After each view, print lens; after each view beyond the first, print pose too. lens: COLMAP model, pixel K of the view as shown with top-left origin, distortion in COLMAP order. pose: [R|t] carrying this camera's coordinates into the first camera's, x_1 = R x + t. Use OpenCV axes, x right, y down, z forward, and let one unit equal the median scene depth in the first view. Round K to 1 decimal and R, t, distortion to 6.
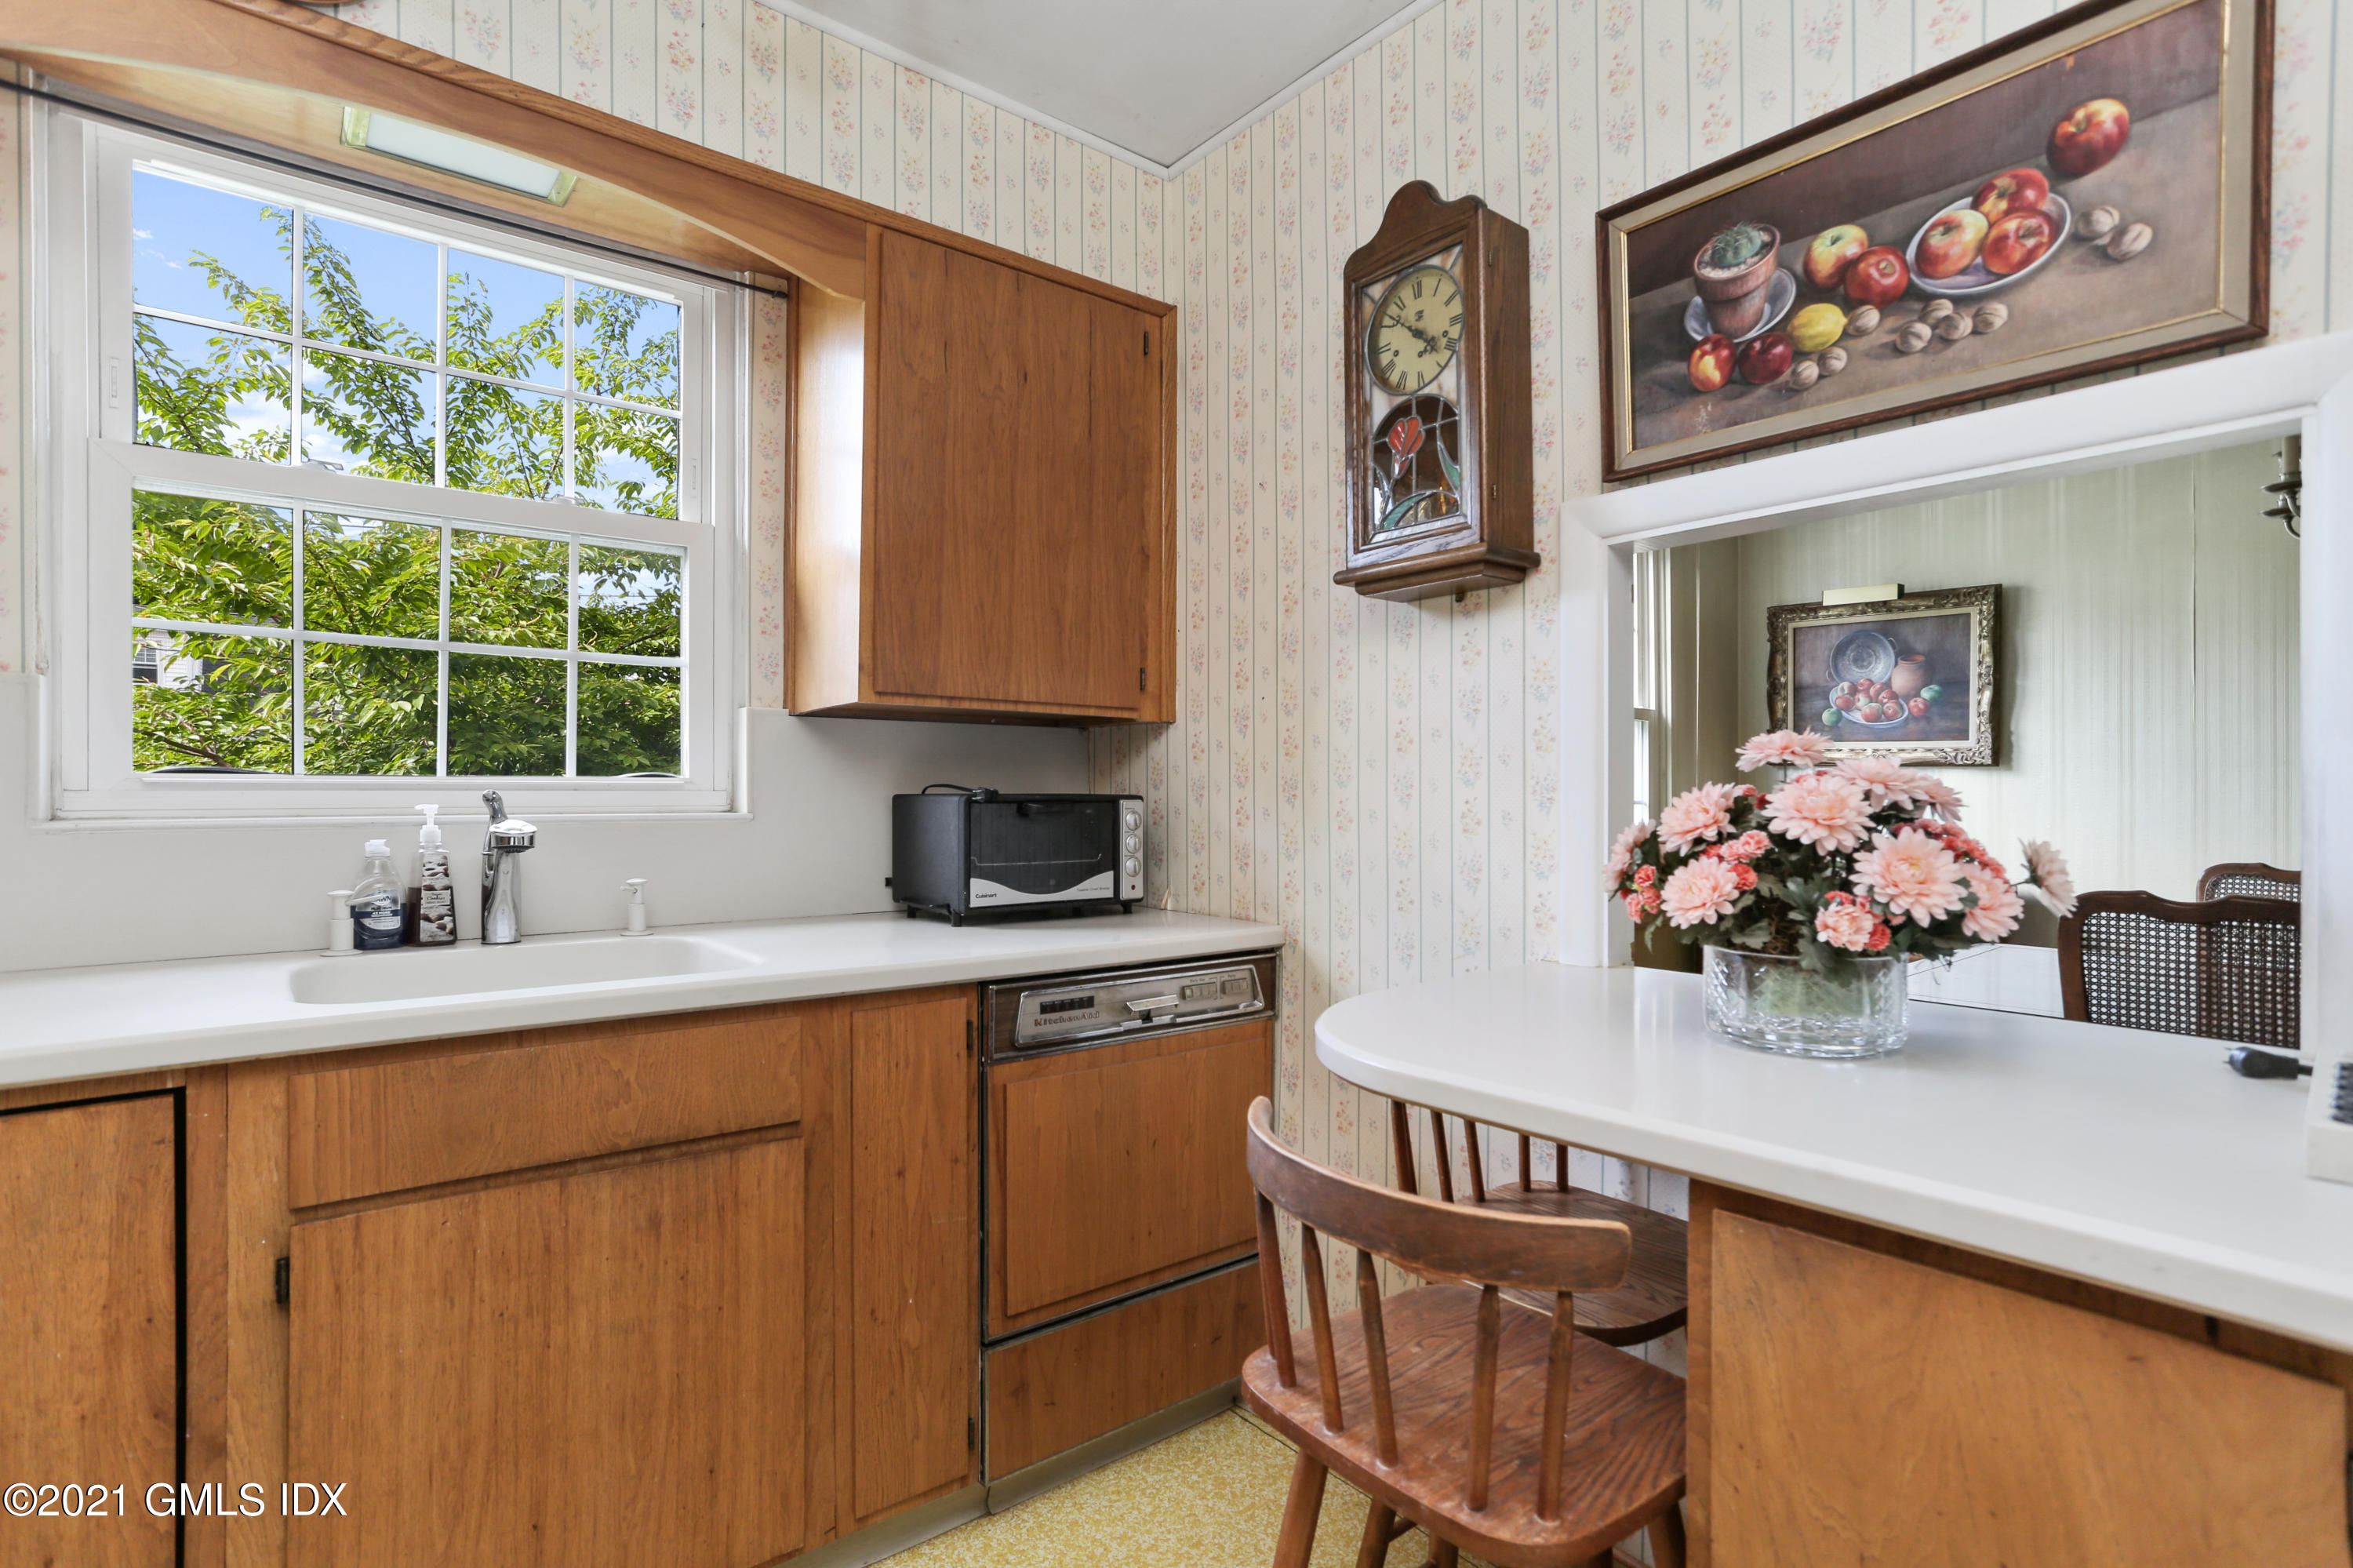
lens RADIAL K [[1150.1, 0, 1169.1], [0, 1150.1, 797.7], [0, 0, 1]] dist [-0.053943, 0.033670]
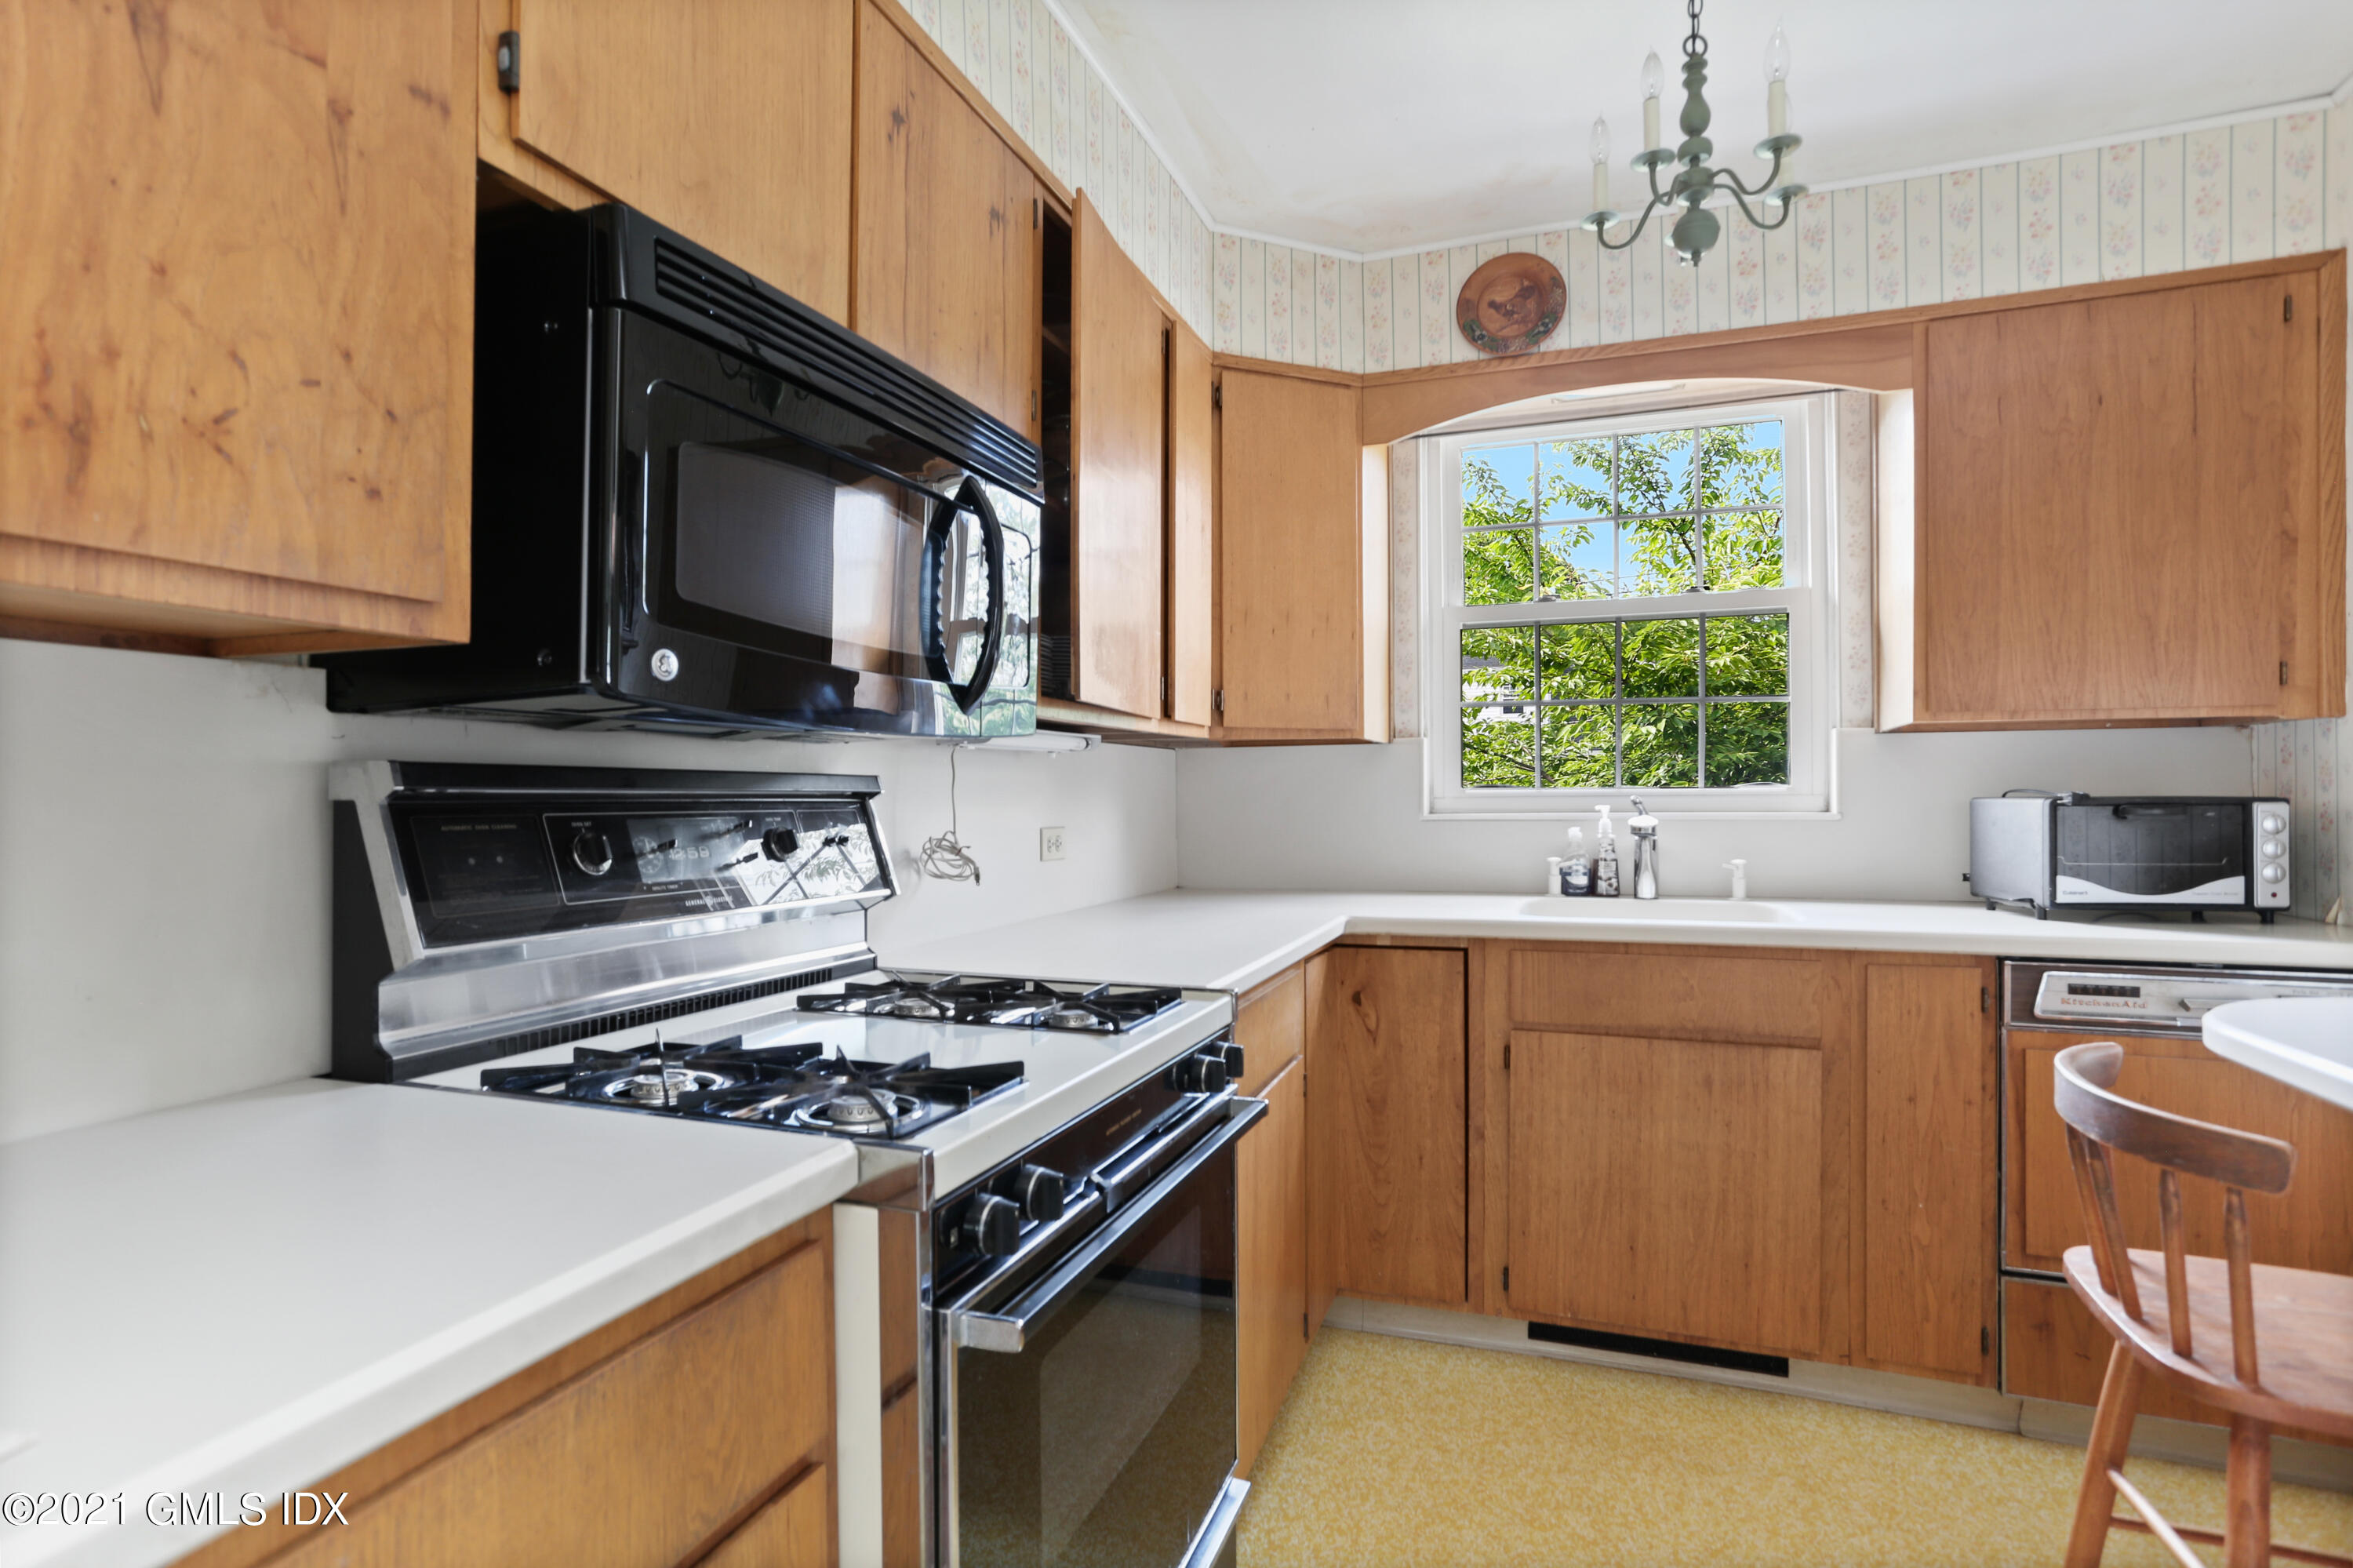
lens RADIAL K [[1150.1, 0, 1169.1], [0, 1150.1, 797.7], [0, 0, 1]] dist [-0.053943, 0.033670]
pose [[0.510978, -0.004929, -0.859580, 0.391970], [0.002974, 0.999988, -0.003966, -0.001538], [0.859589, -0.000530, 0.510986, -0.319907]]
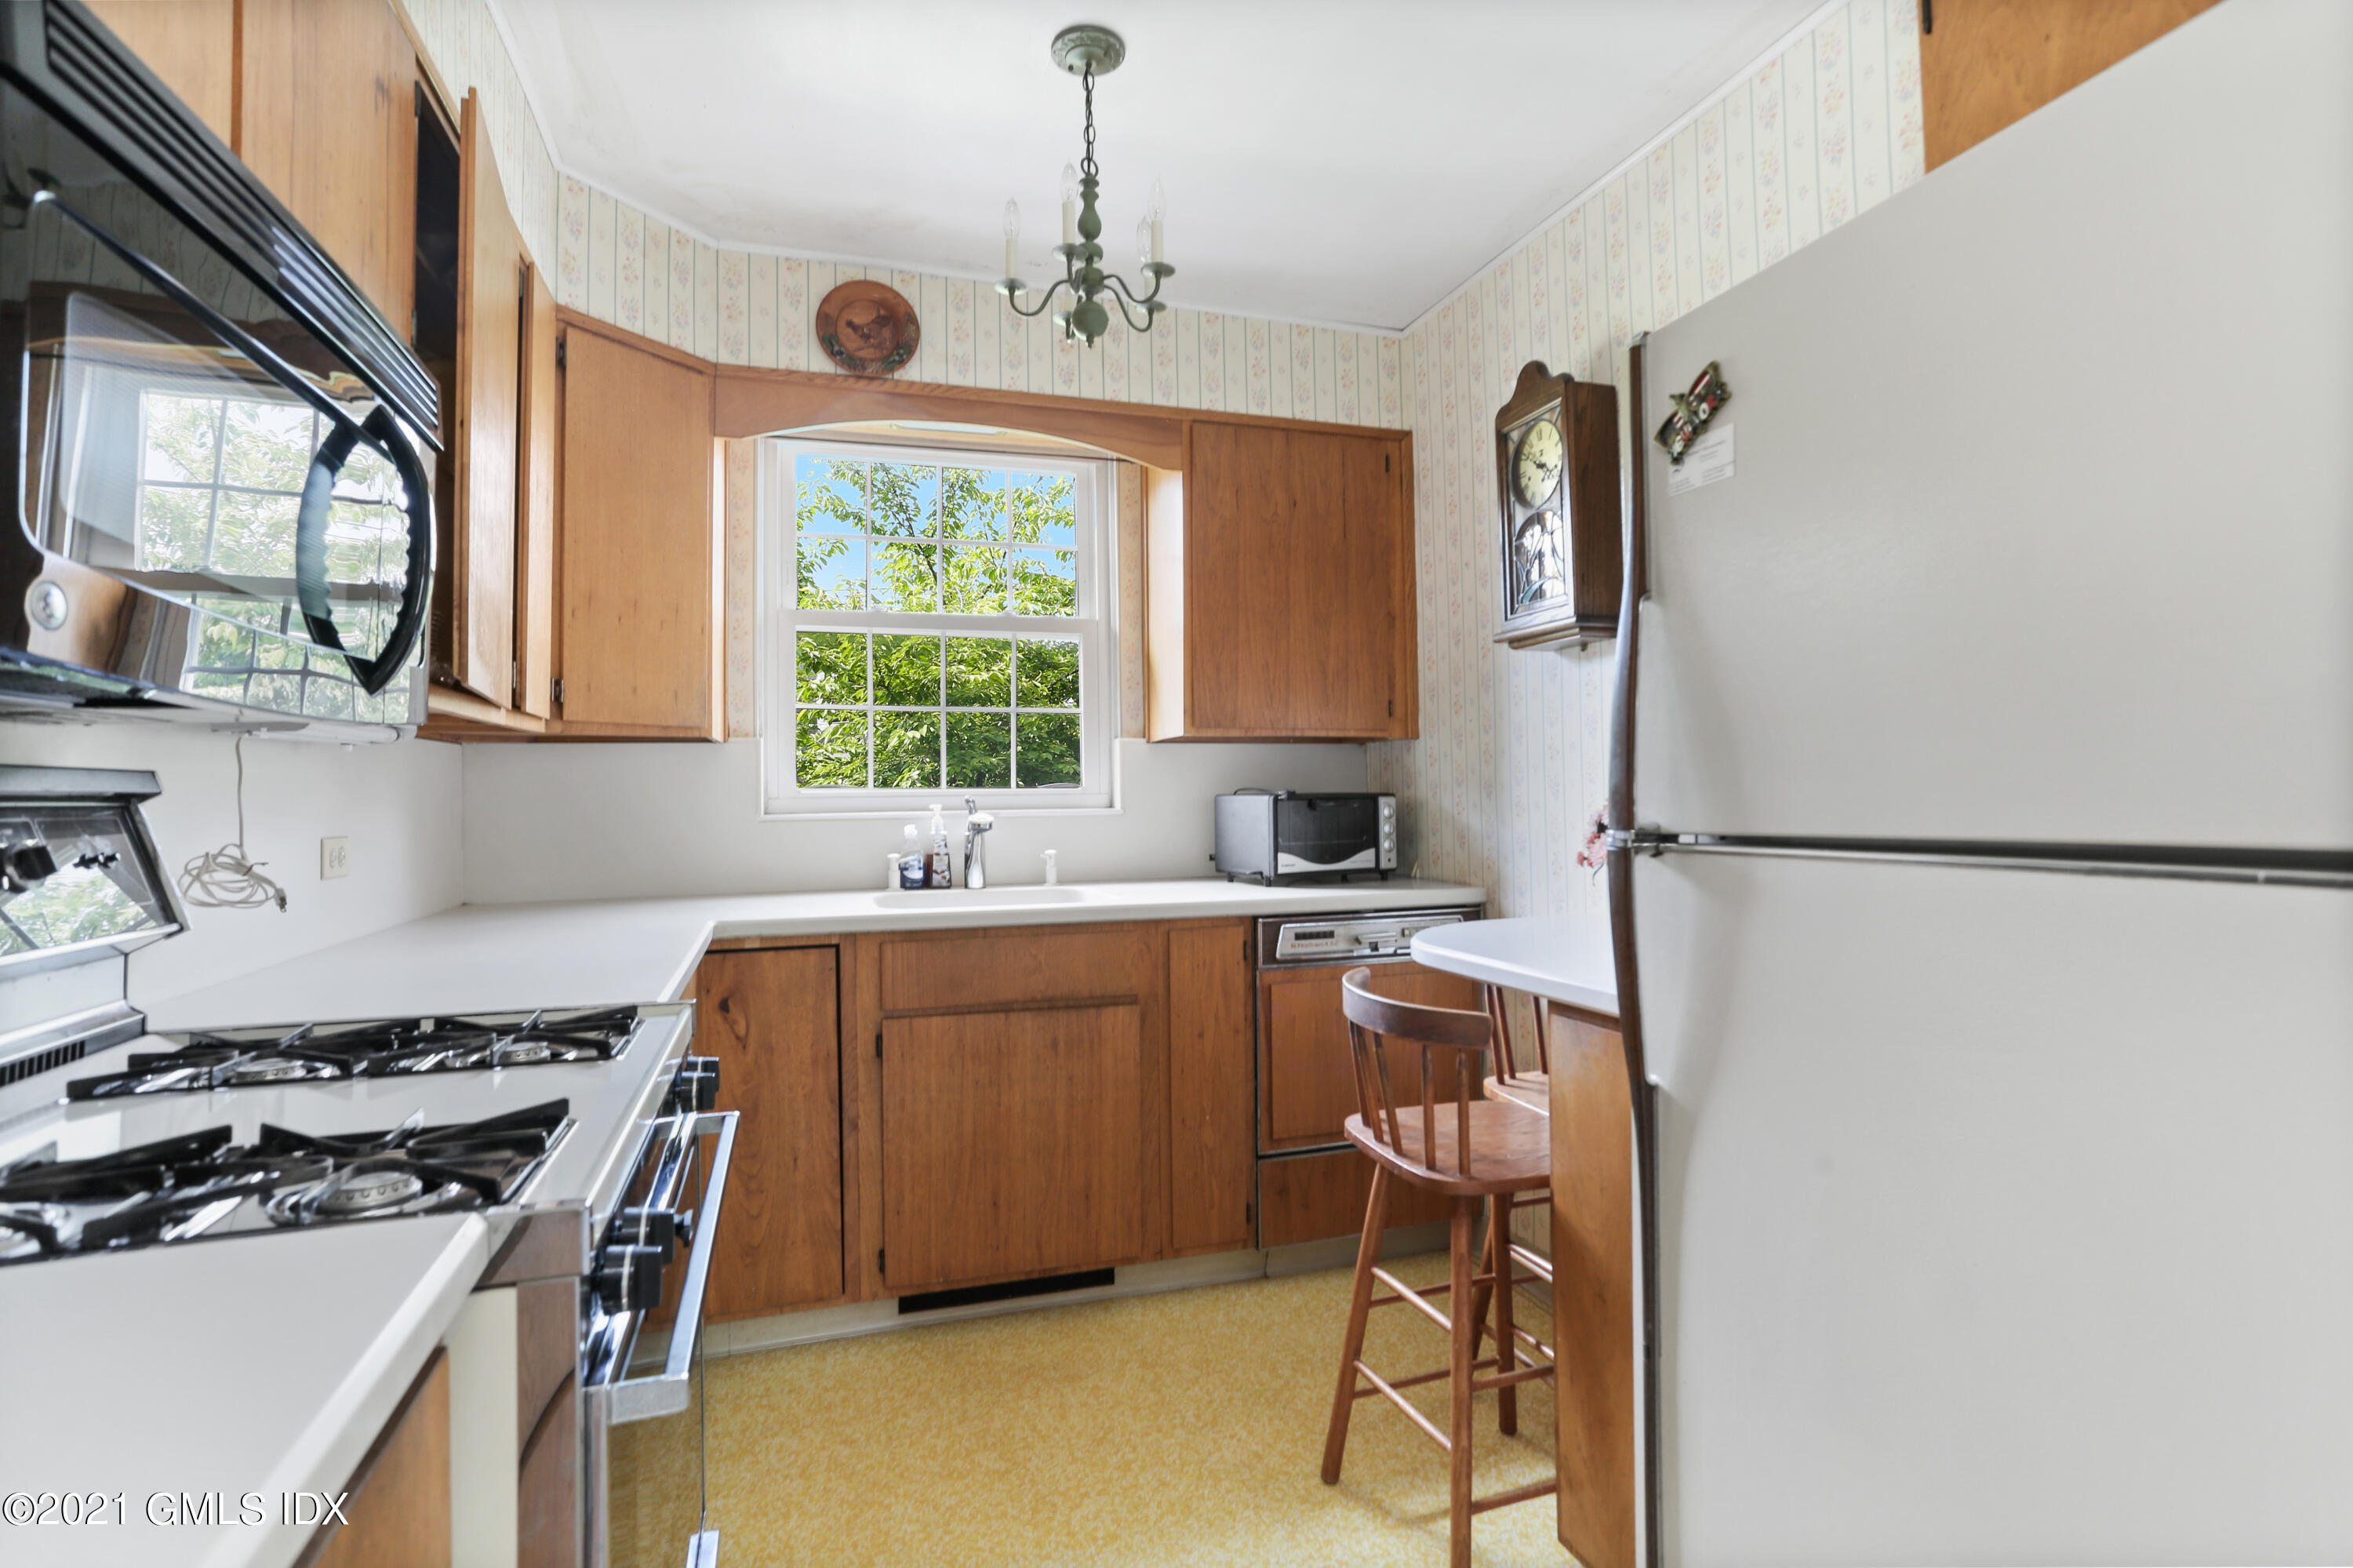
lens RADIAL K [[1139.7, 0, 1169.5], [0, 1139.7, 767.0], [0, 0, 1]] dist [-0.052614, 0.033485]
pose [[0.934400, -0.022090, -0.355541, 0.275066], [0.013199, 0.999537, -0.027413, 0.000452], [0.355982, 0.020922, 0.934259, -0.465772]]
